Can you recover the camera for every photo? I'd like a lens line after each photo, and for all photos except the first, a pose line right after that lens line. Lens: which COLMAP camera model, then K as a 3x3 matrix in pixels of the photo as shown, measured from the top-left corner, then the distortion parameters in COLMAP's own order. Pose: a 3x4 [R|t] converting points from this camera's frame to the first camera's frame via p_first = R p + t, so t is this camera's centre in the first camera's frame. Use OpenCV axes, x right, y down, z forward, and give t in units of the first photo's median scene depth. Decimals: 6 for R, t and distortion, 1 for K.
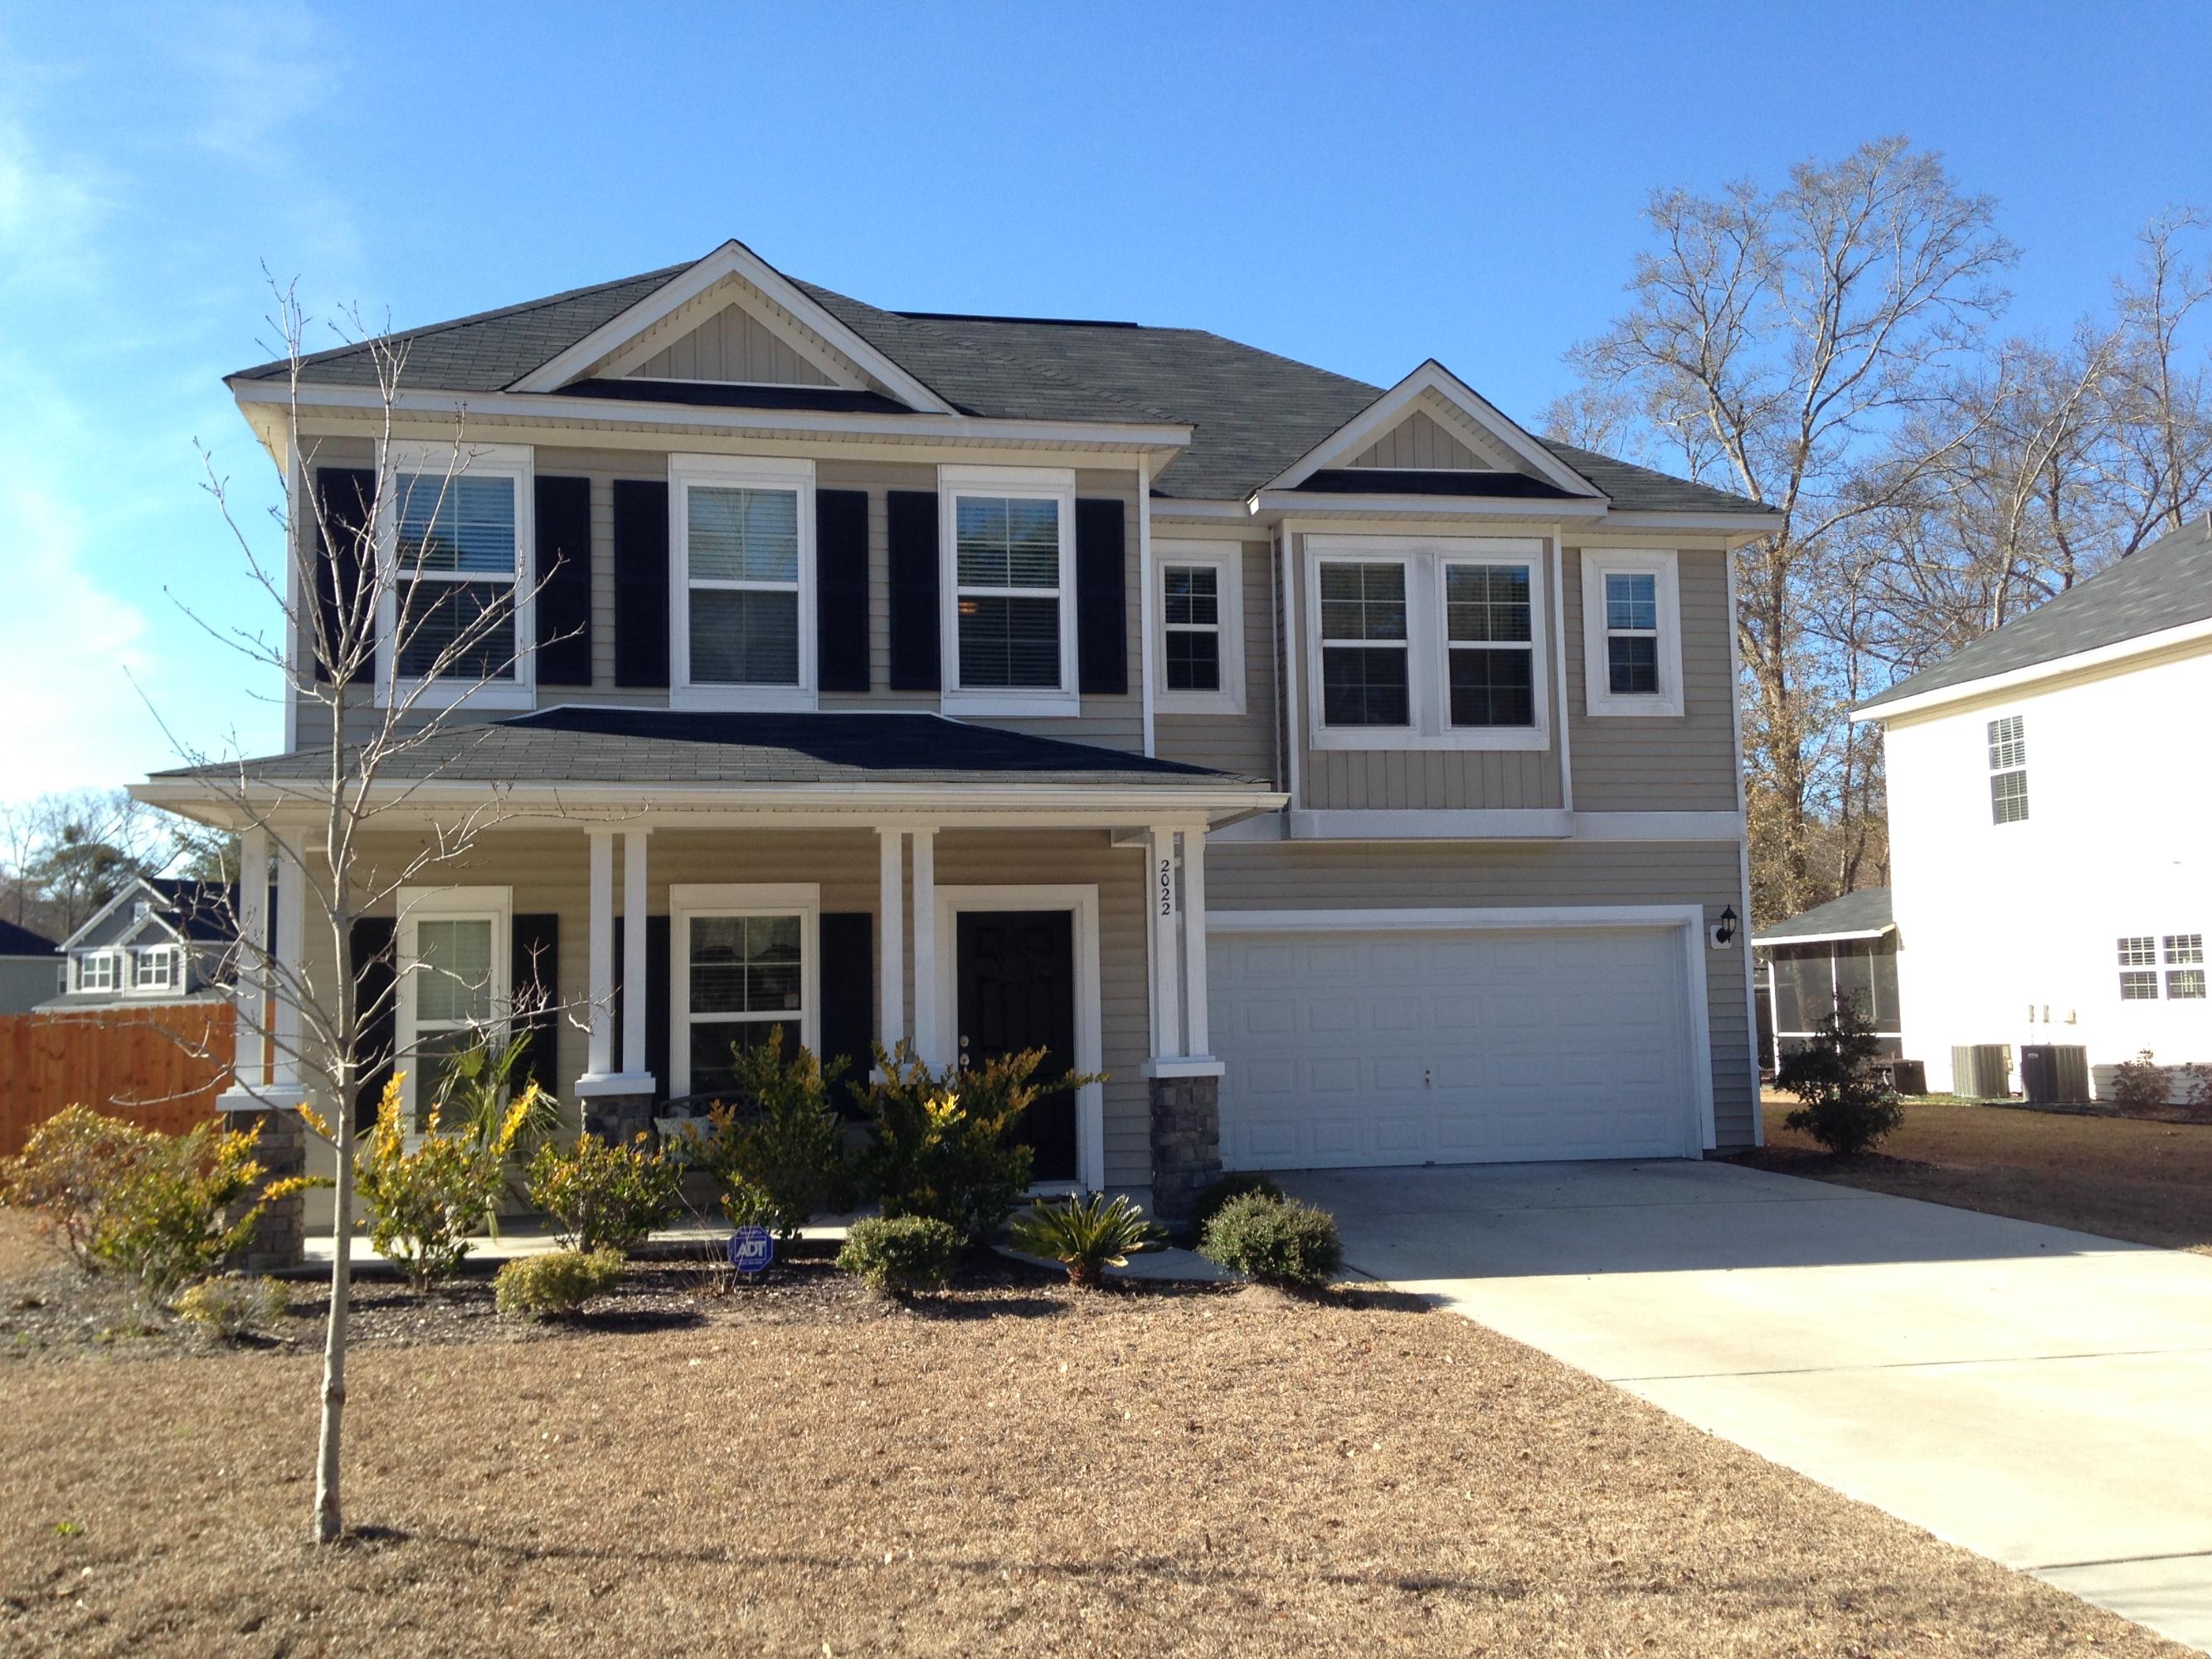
lens RADIAL K [[1987.4, 0, 1113.0], [0, 1987.4, 792.7], [0, 0, 1]] dist [0.201106, -0.301240]
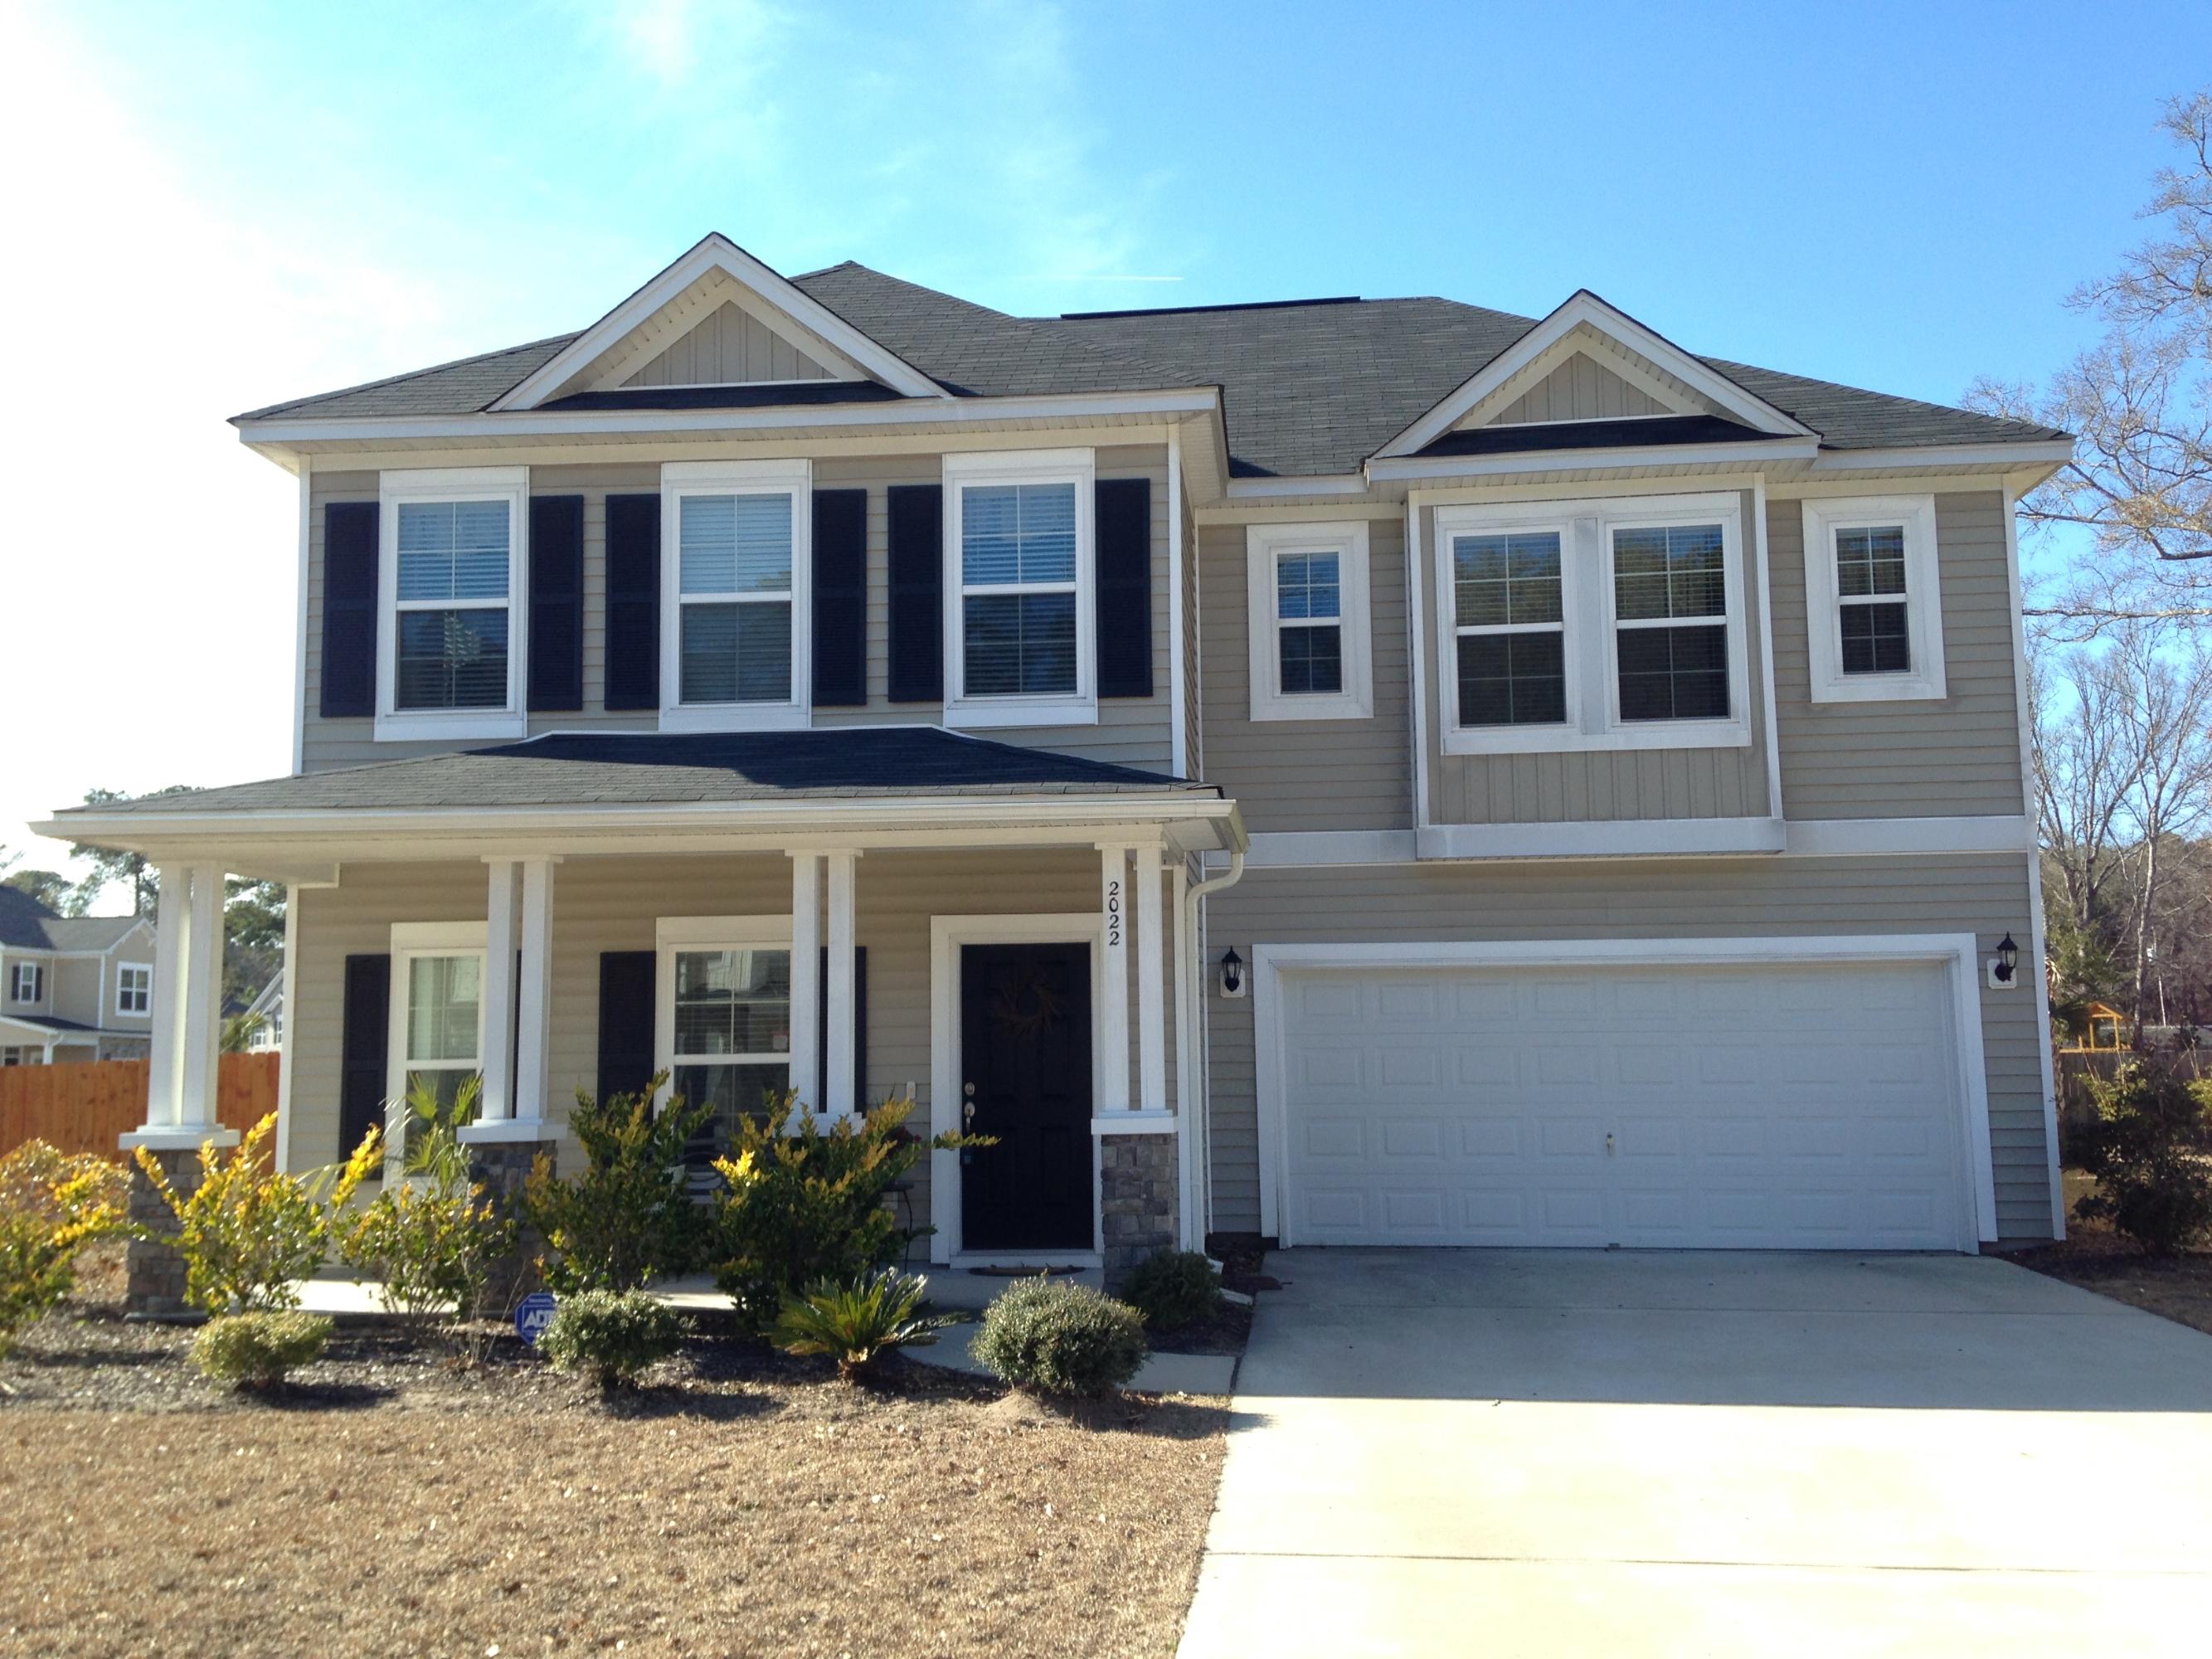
lens RADIAL K [[1987.4, 0, 1113.0], [0, 1987.4, 792.7], [0, 0, 1]] dist [0.201106, -0.301240]
pose [[0.953748, -0.029540, -0.299153, 0.253532], [0.022981, 0.999413, -0.025422, 0.015260], [0.299728, 0.017372, 0.953867, 0.153932]]
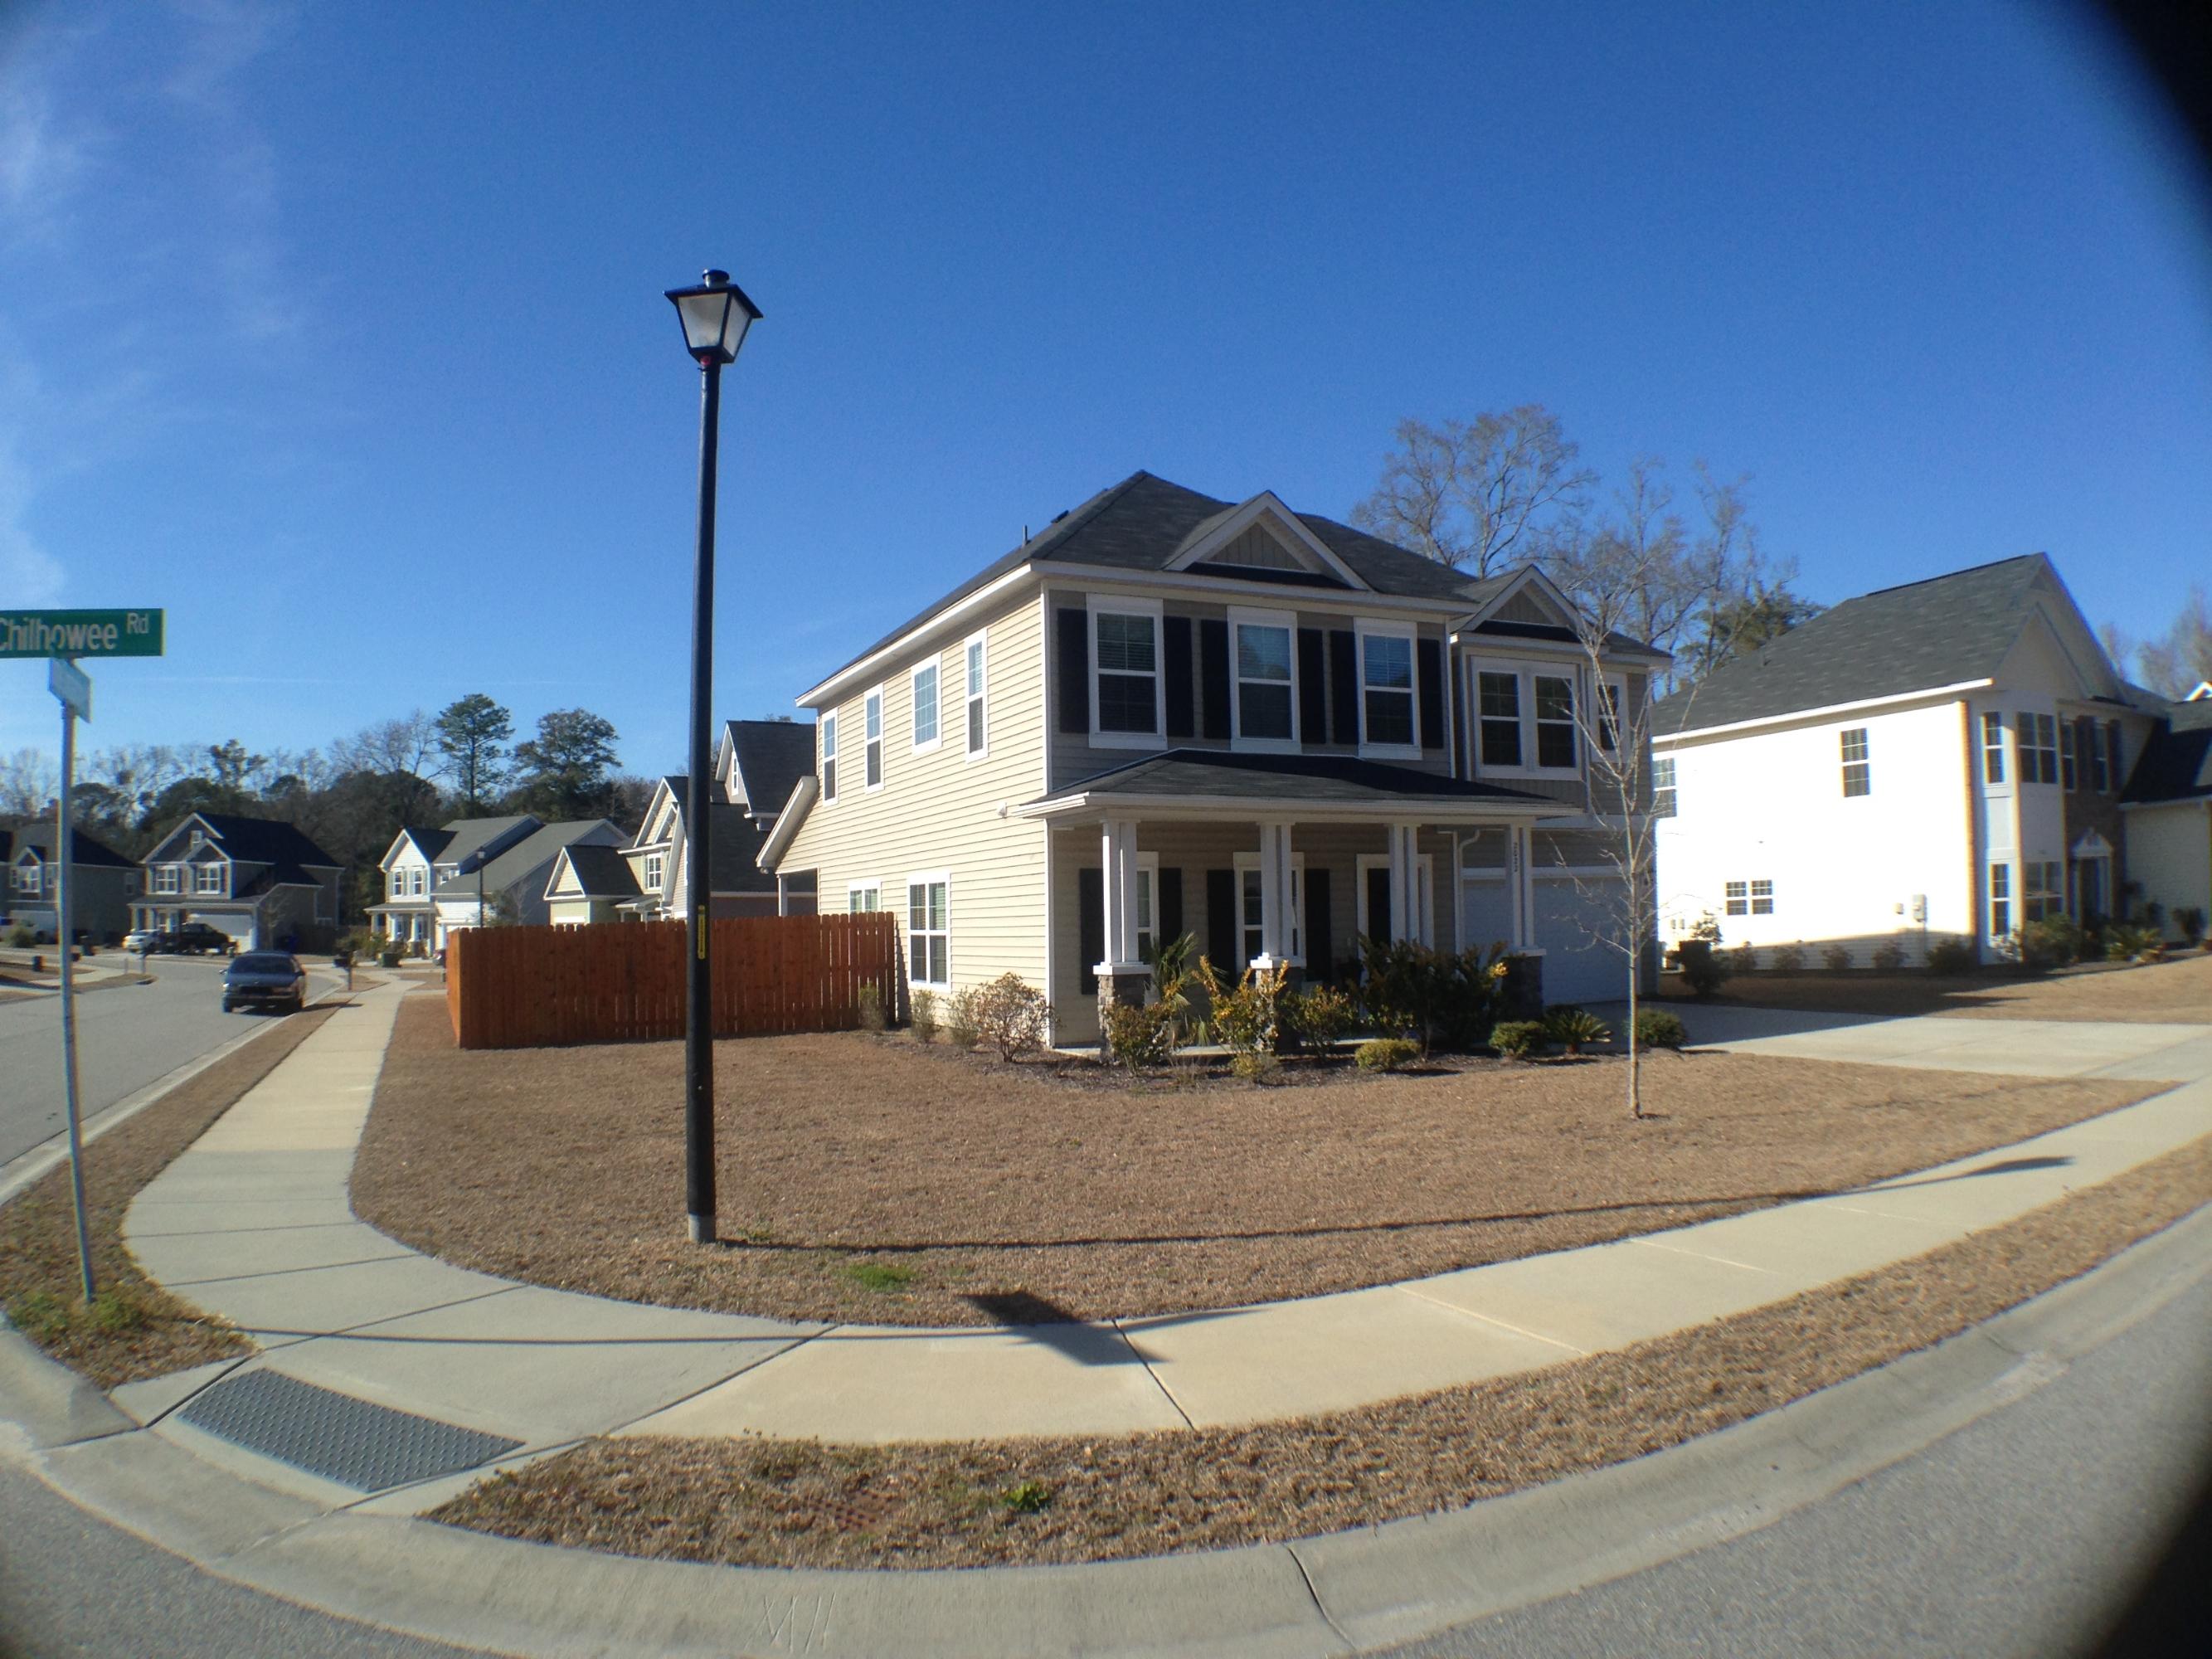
lens RADIAL K [[1512.7, 0, 1105.8], [0, 1512.7, 768.9], [0, 0, 1]] dist [-0.222040, 0.040169]
pose [[0.974064, 0.028821, 0.224431, -0.593049], [-0.028912, 0.999578, -0.002881, -0.018609], [-0.224419, -0.003682, 0.974486, -0.246888]]
